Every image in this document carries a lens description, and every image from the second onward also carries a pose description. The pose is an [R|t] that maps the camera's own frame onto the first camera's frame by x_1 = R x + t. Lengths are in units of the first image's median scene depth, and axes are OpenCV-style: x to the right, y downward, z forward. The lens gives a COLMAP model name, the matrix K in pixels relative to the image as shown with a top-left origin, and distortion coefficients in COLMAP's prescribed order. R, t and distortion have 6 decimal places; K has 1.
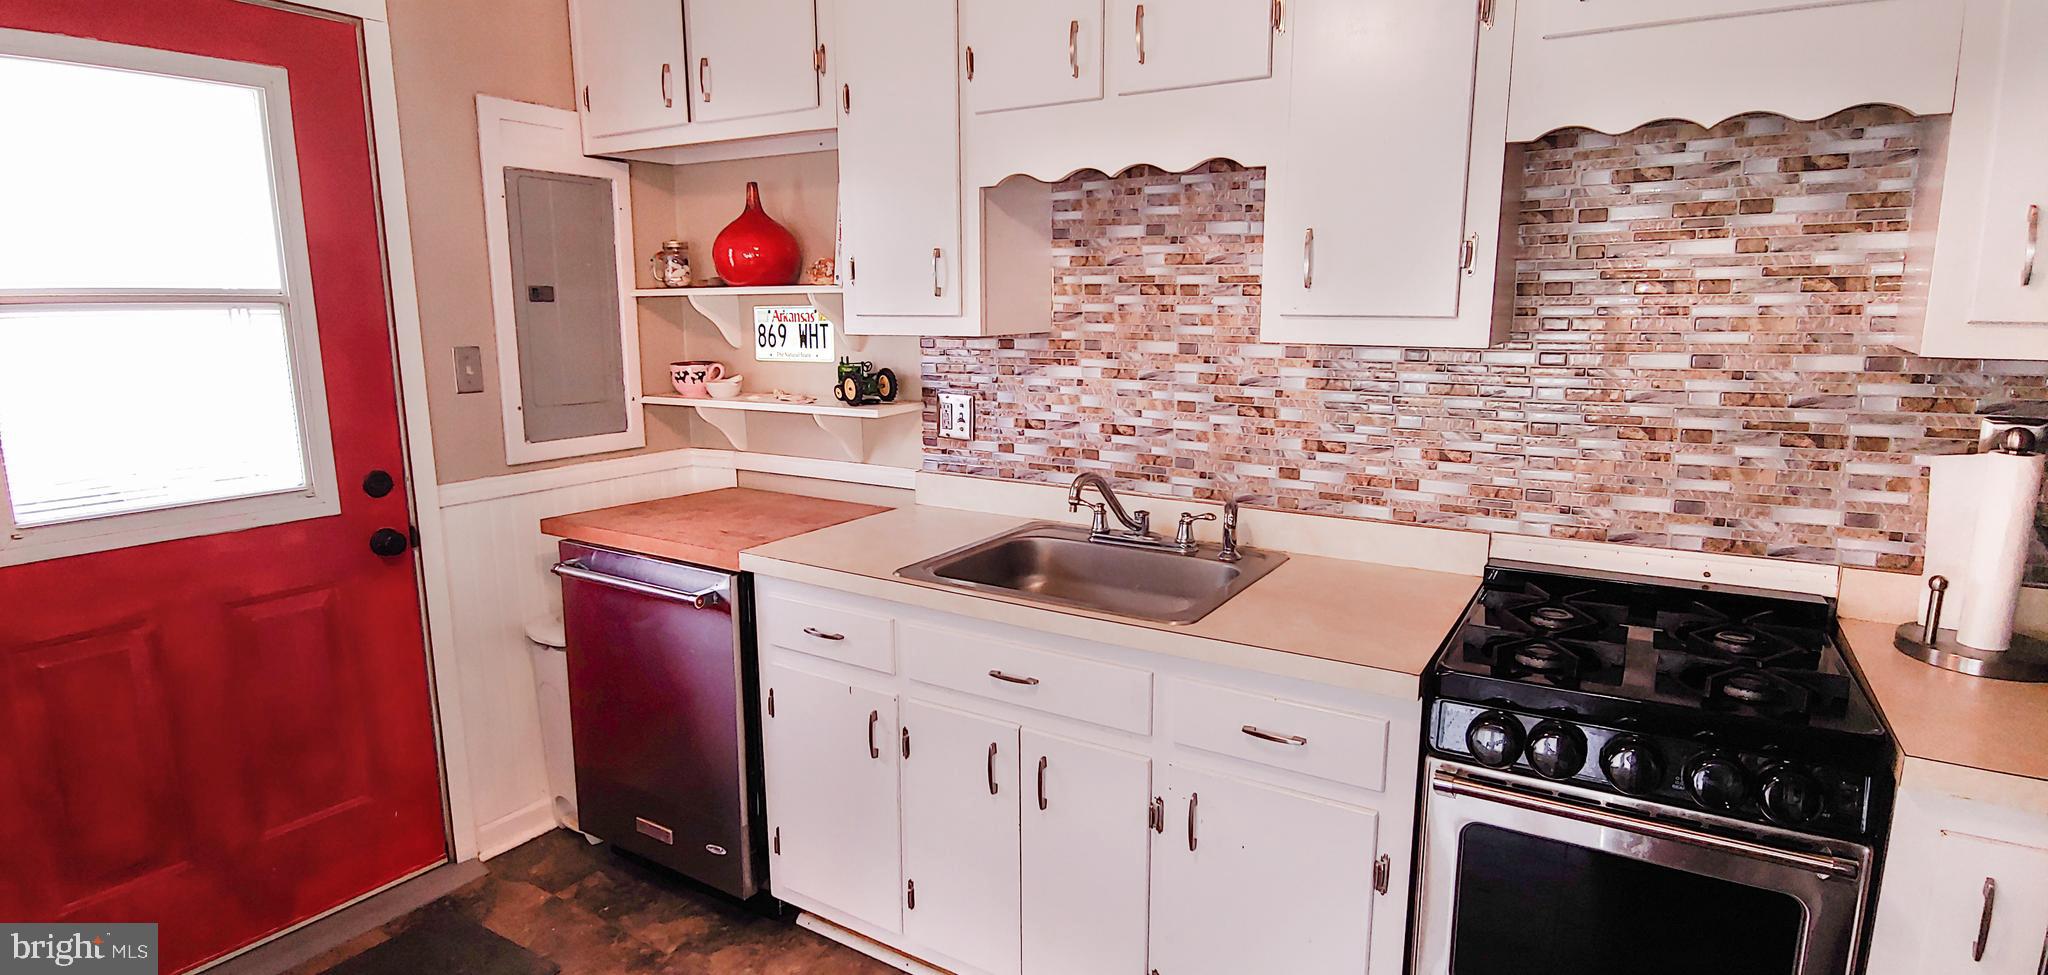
lens RADIAL K [[1050.9, 0, 1033.7], [0, 1050.9, 501.6], [0, 0, 1]] dist [0.001860, 0.001678]
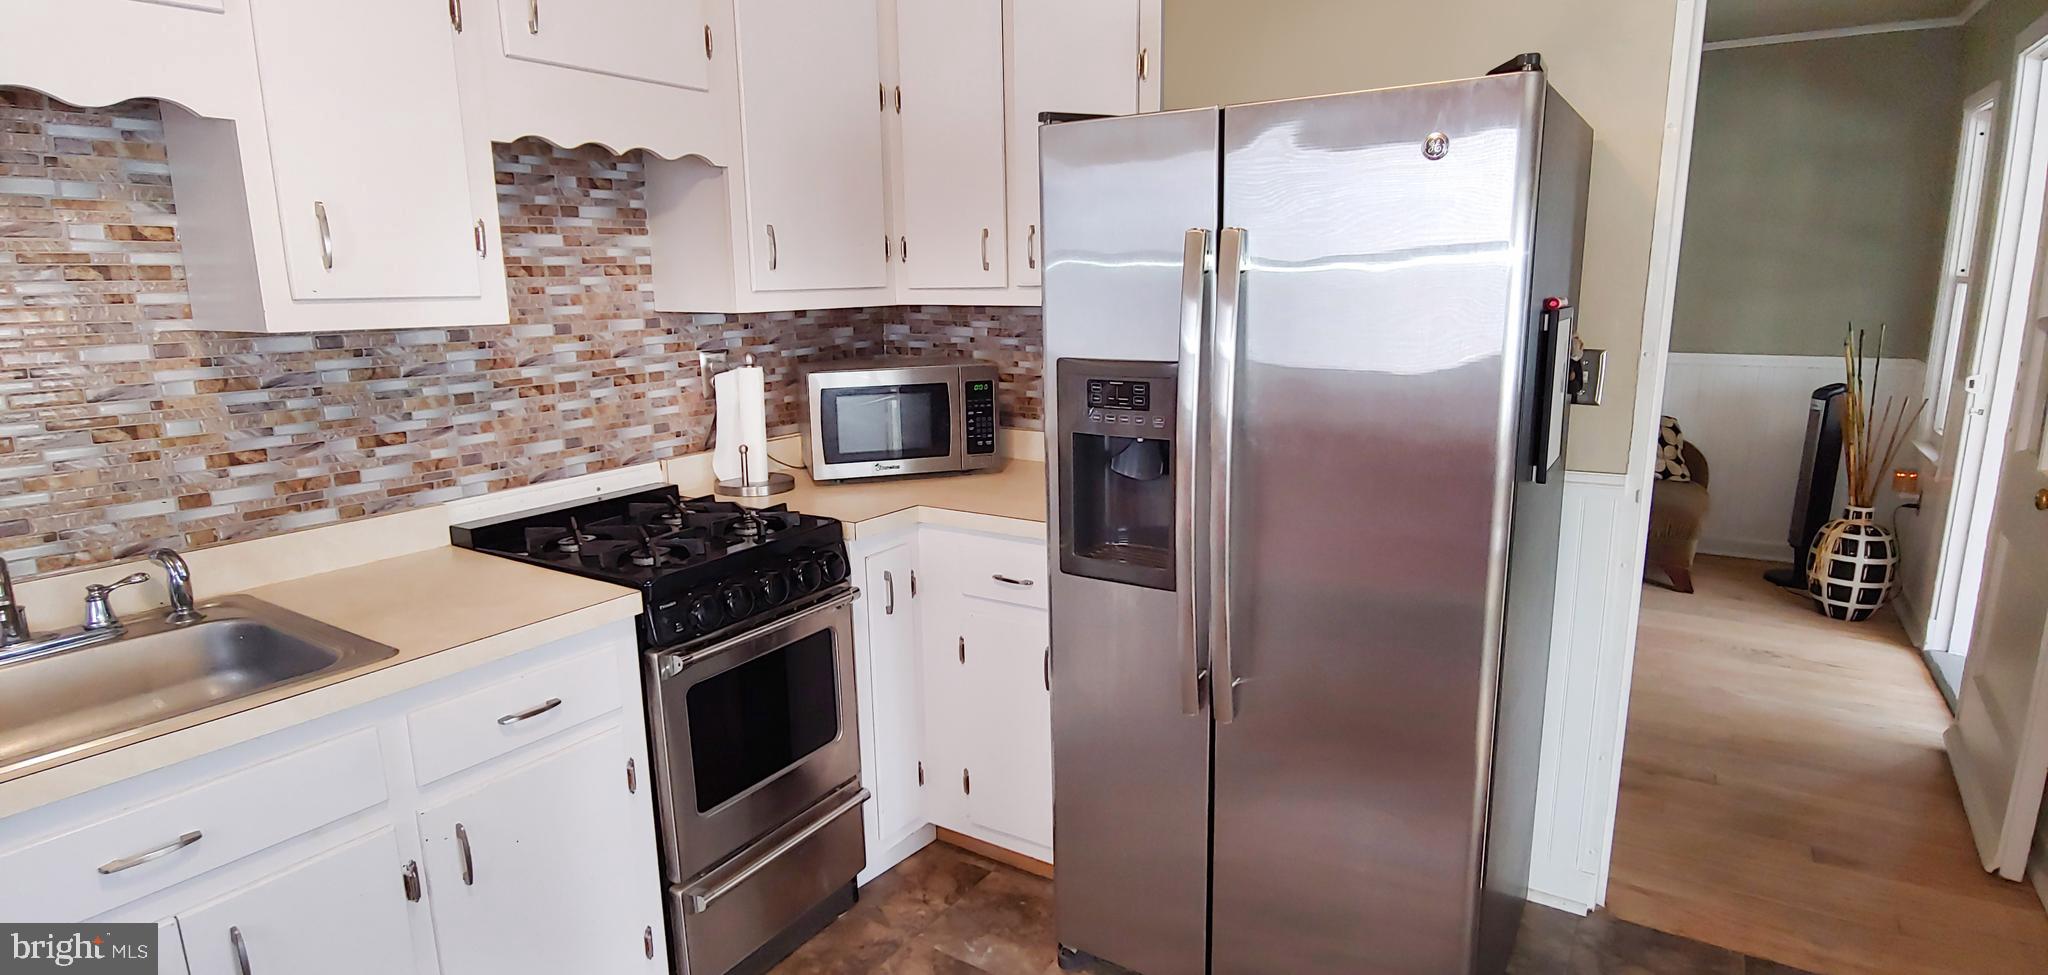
lens RADIAL K [[1025.9, 0, 1022.9], [0, 1025.9, 489.4], [0, 0, 1]] dist [-0.012062, -0.000584]
pose [[0.021873, -0.201271, 0.979291, -0.508954], [0.197691, 0.961056, 0.193107, -0.061334], [-0.980020, 0.189373, 0.060810, 0.333158]]
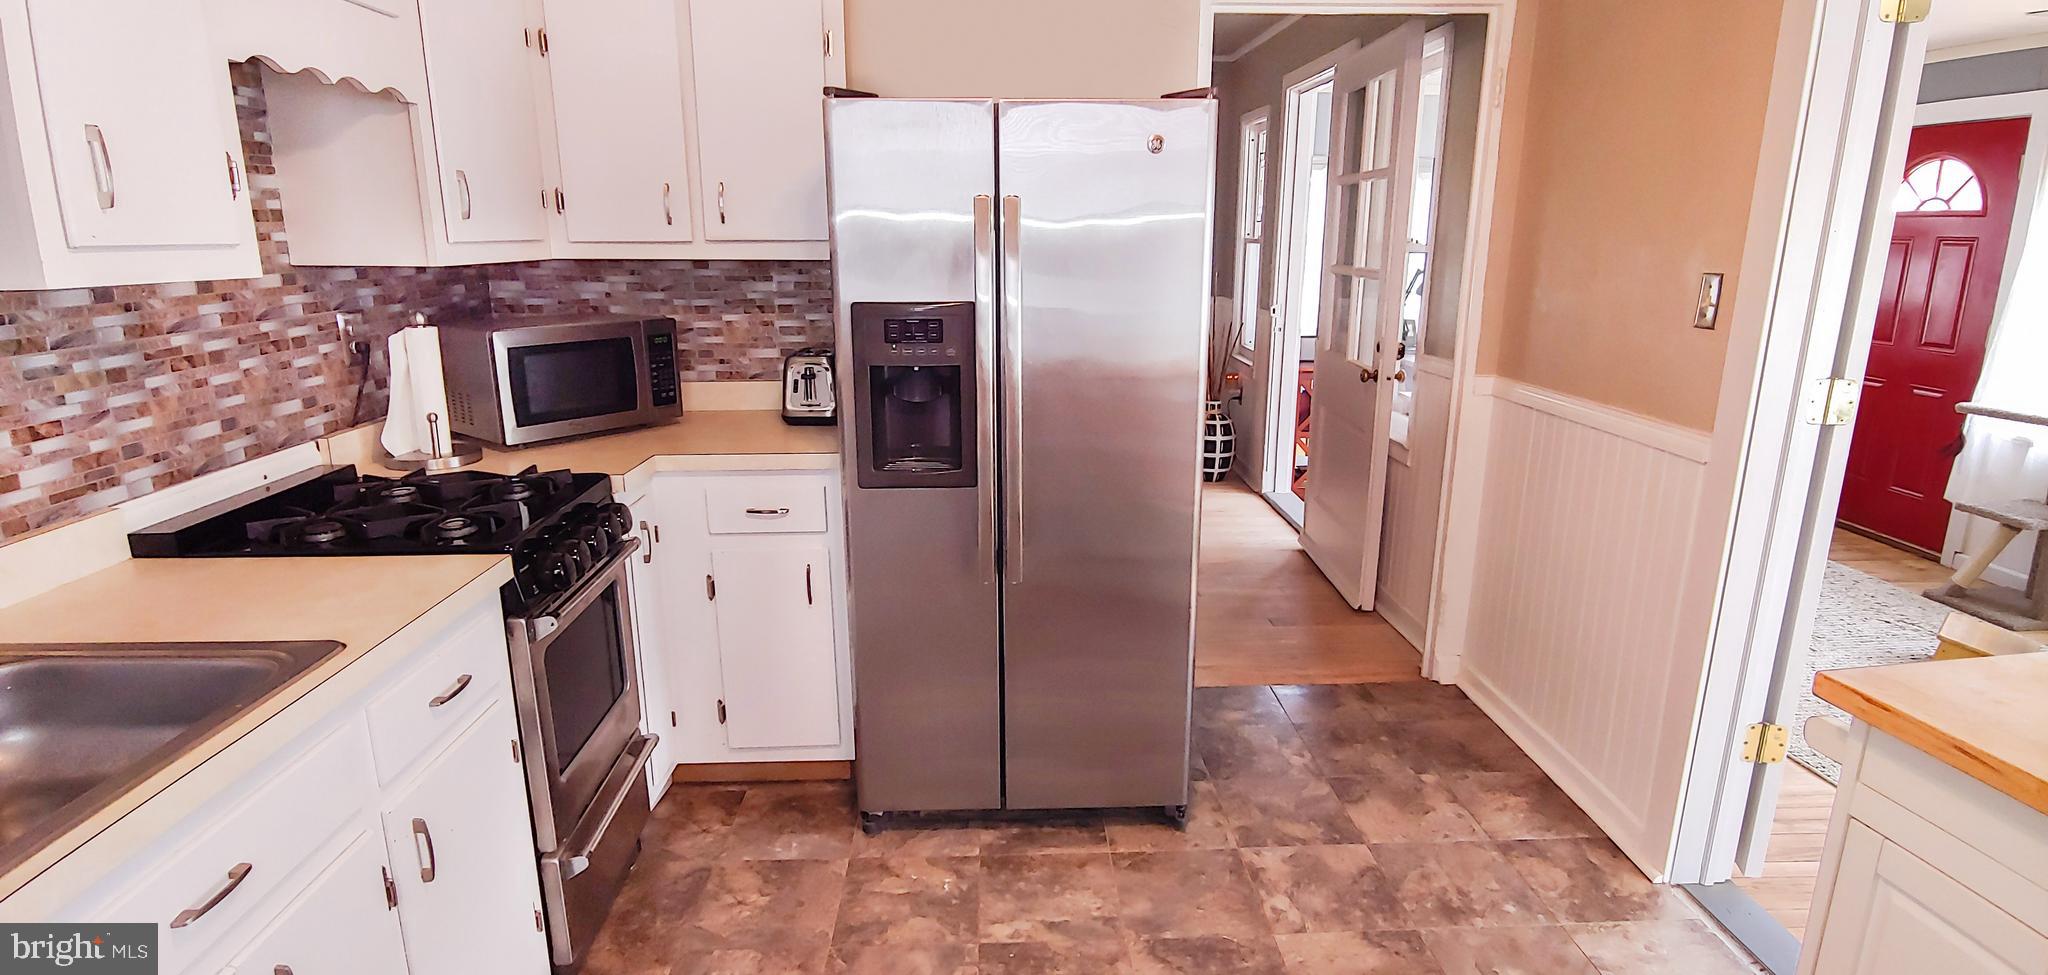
lens RADIAL K [[1029.3, 0, 1029.5], [0, 1029.3, 488.5], [0, 0, 1]] dist [-0.011428, -0.000431]
pose [[-0.566508, -0.200035, 0.799409, -0.576777], [0.150601, 0.928621, 0.339092, -0.138302], [-0.810178, 0.312490, -0.495946, 0.739045]]
